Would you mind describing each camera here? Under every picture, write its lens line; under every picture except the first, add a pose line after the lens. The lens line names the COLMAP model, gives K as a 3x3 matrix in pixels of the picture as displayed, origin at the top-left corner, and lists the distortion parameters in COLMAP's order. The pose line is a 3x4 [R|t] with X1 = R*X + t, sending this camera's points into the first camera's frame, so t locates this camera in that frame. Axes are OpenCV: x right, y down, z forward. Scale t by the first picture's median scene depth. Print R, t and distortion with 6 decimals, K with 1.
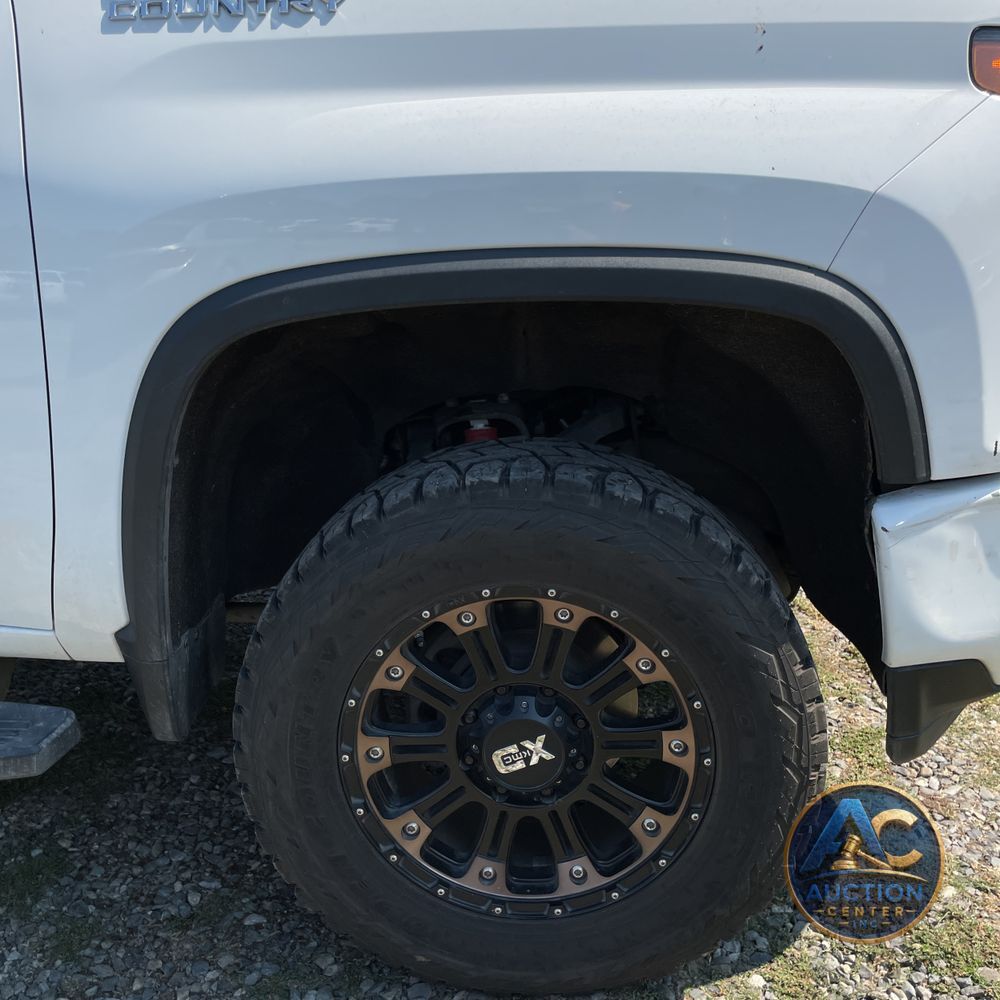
lens RADIAL K [[1032.8, 0, 497.7], [0, 1032.8, 506.9], [0, 0, 1]] dist [0.090351, -0.126506]
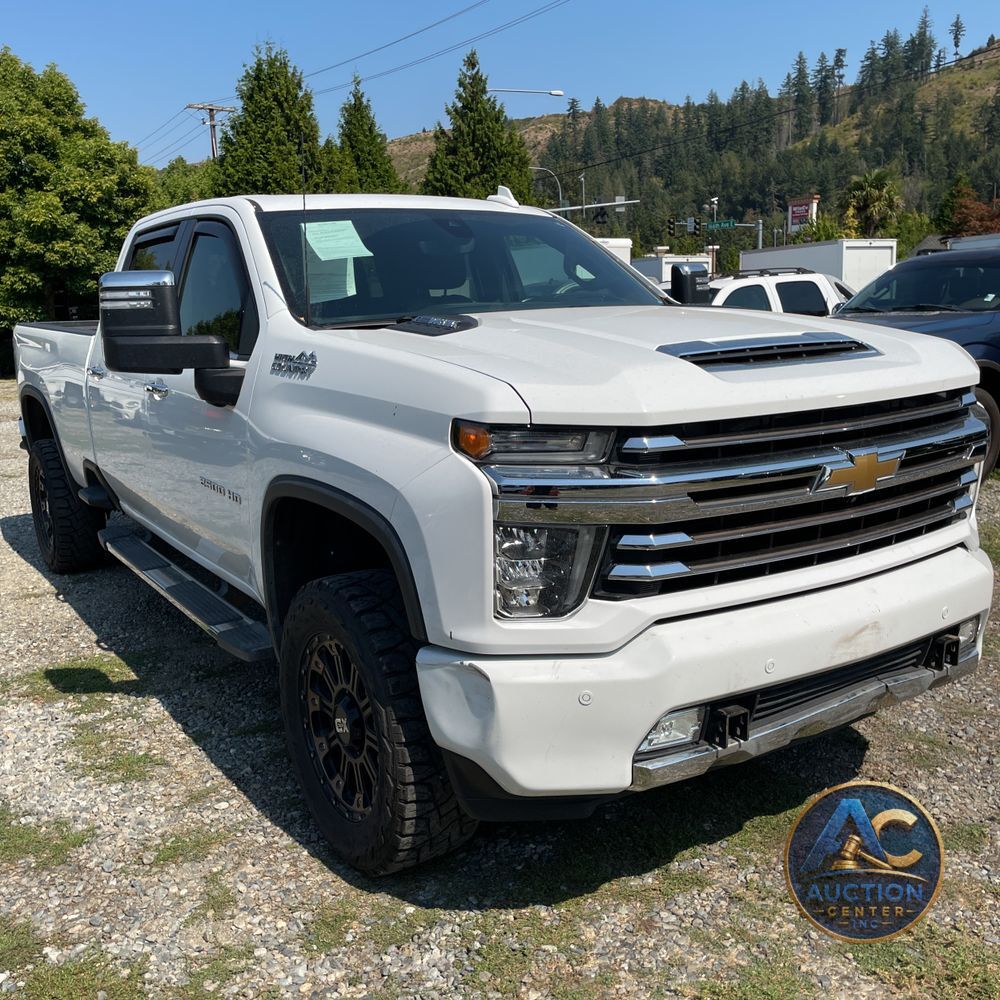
lens RADIAL K [[1032.8, 0, 497.7], [0, 1032.8, 506.9], [0, 0, 1]] dist [0.090351, -0.126506]
pose [[0.600574, 0.194874, -0.775458, 1.641039], [-0.252758, 0.966382, 0.047098, -0.329735], [0.758567, 0.167718, 0.629641, -0.096205]]
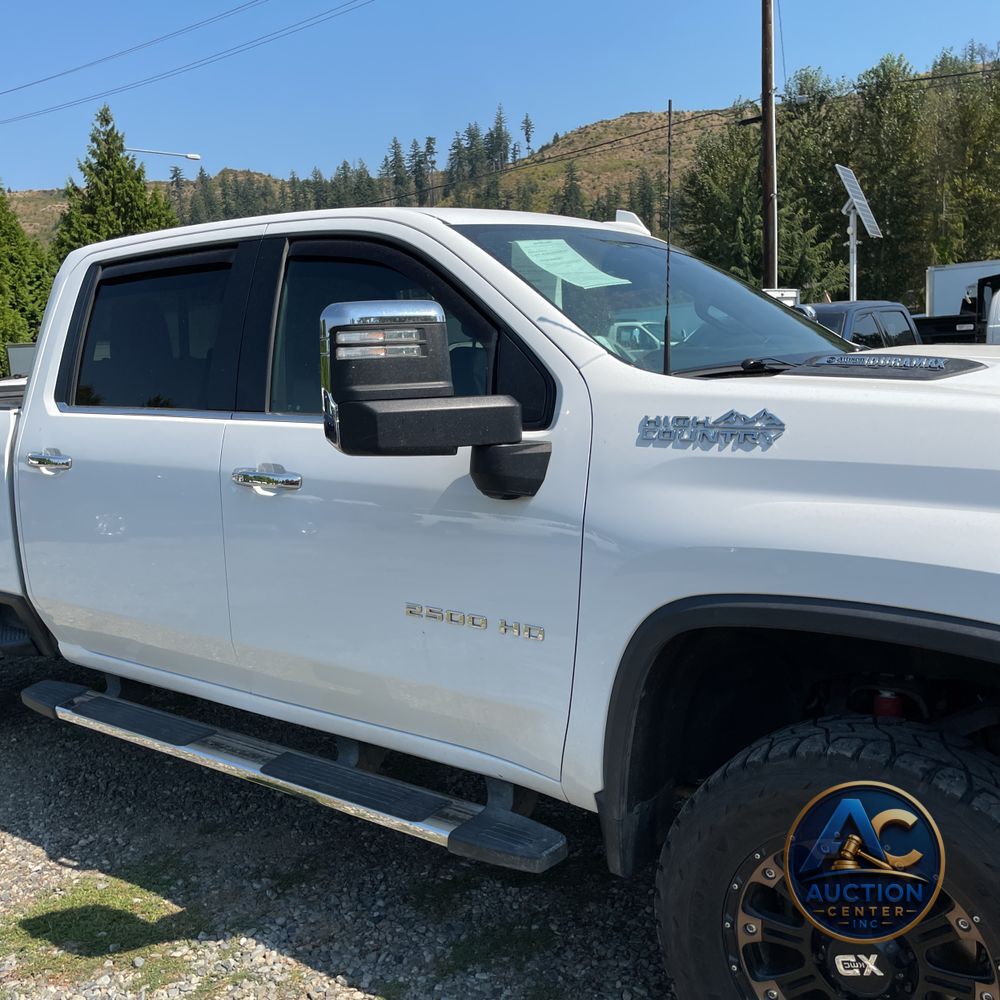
lens RADIAL K [[1013.9, 0, 484.0], [0, 1013.9, 501.6], [0, 0, 1]] dist [0.098710, -0.134677]
pose [[0.848851, 0.094699, -0.520080, 0.242530], [-0.166970, 0.981489, -0.093807, -0.134771], [0.501570, 0.166466, 0.848950, -0.444987]]
